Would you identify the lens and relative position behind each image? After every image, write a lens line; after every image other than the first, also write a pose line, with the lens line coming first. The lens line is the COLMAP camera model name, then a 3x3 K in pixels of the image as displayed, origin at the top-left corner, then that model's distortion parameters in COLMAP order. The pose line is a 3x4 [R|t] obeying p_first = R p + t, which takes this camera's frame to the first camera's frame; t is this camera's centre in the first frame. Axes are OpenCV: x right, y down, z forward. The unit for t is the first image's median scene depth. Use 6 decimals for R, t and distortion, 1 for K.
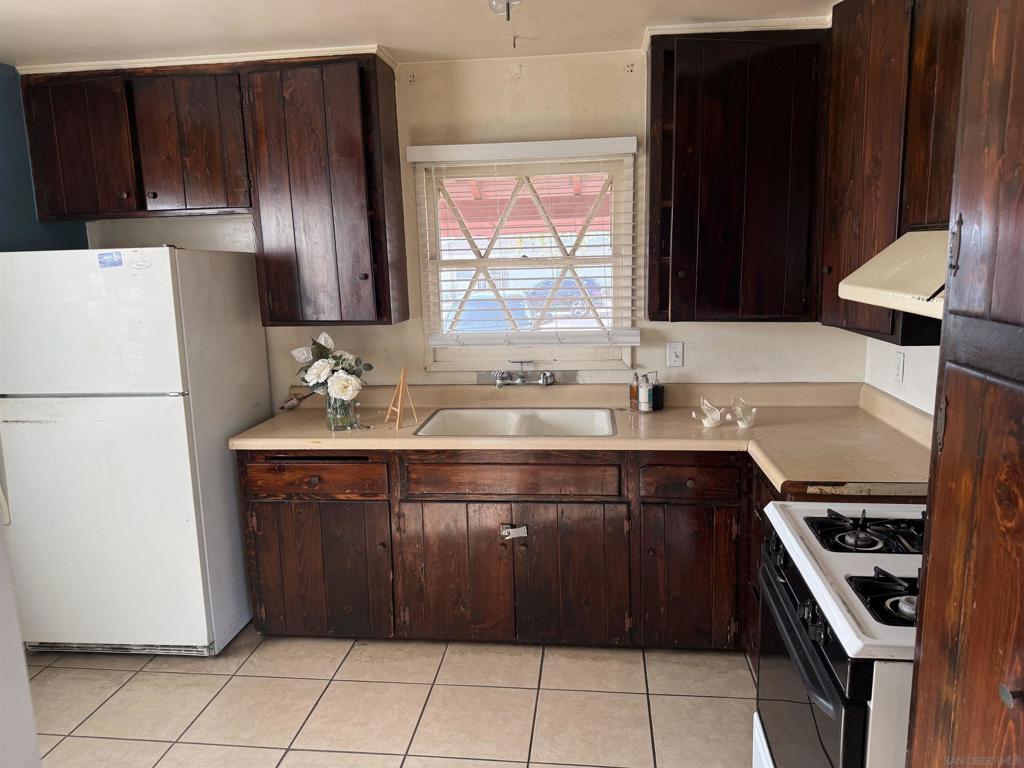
lens RADIAL K [[715.0, 0, 509.7], [0, 715.0, 380.1], [0, 0, 1]] dist [0.059110, -0.065569]
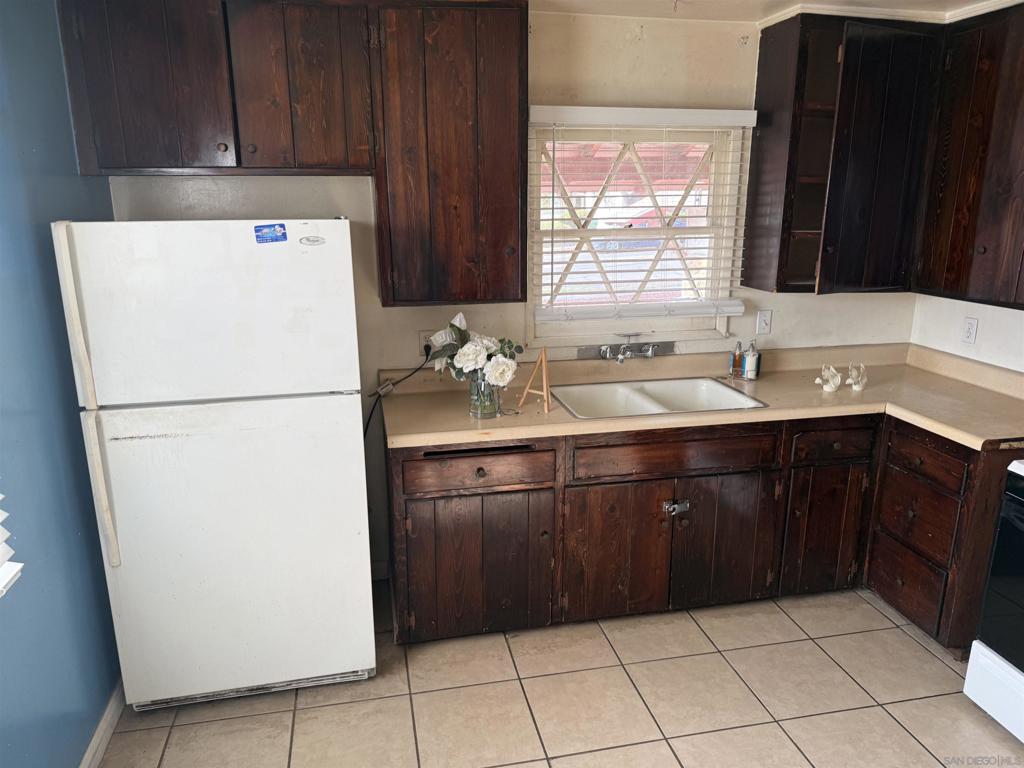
lens RADIAL K [[715.0, 0, 506.8], [0, 715.0, 385.0], [0, 0, 1]] dist [0.059110, -0.065569]
pose [[0.948473, -0.057607, 0.311579, -0.499845], [0.033299, 0.996011, 0.082784, -0.048481], [-0.315105, -0.068143, 0.946607, 0.119134]]
